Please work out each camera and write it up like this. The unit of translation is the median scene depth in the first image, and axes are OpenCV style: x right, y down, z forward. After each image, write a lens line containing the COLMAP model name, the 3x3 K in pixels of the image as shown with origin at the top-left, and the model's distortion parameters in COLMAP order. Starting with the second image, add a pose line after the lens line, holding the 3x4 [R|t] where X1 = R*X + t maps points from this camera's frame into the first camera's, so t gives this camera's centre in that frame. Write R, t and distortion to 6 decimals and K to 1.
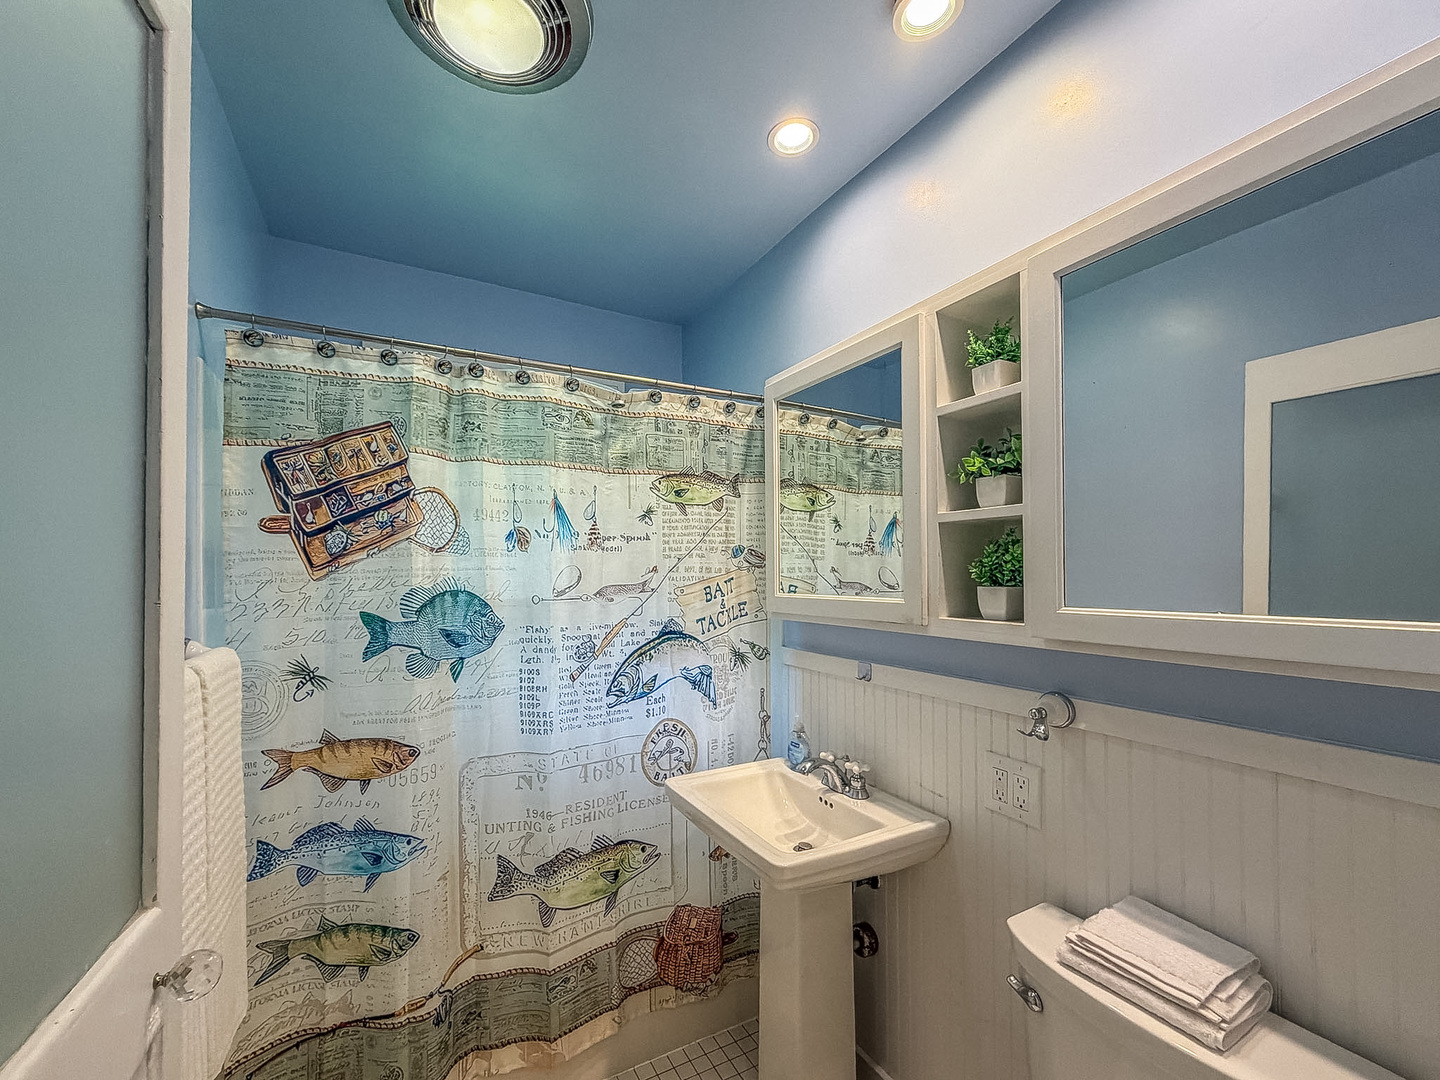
lens RADIAL K [[592.7, 0, 715.2], [0, 592.7, 554.7], [0, 0, 1]] dist [-0.001314, 0.000779]
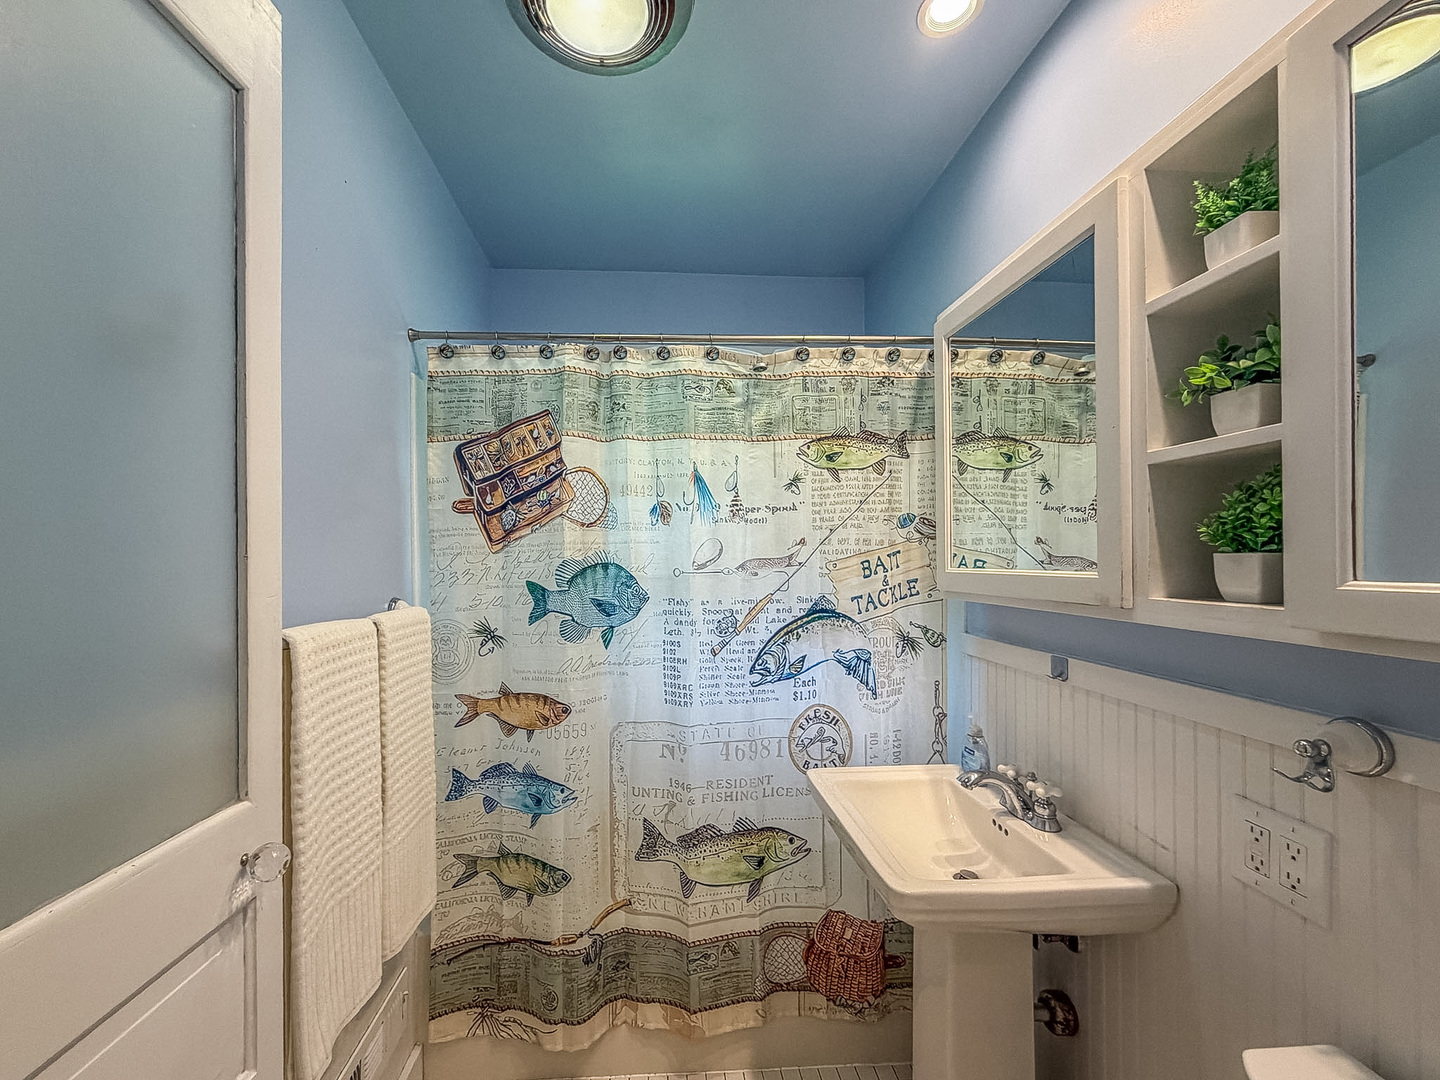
lens RADIAL K [[592.7, 0, 714.8], [0, 592.7, 549.5], [0, 0, 1]] dist [-0.001314, 0.000779]
pose [[0.904920, -0.011341, -0.425430, 0.193485], [0.017098, 0.999807, 0.009716, 0.029757], [0.425237, -0.016066, 0.904939, 0.123275]]
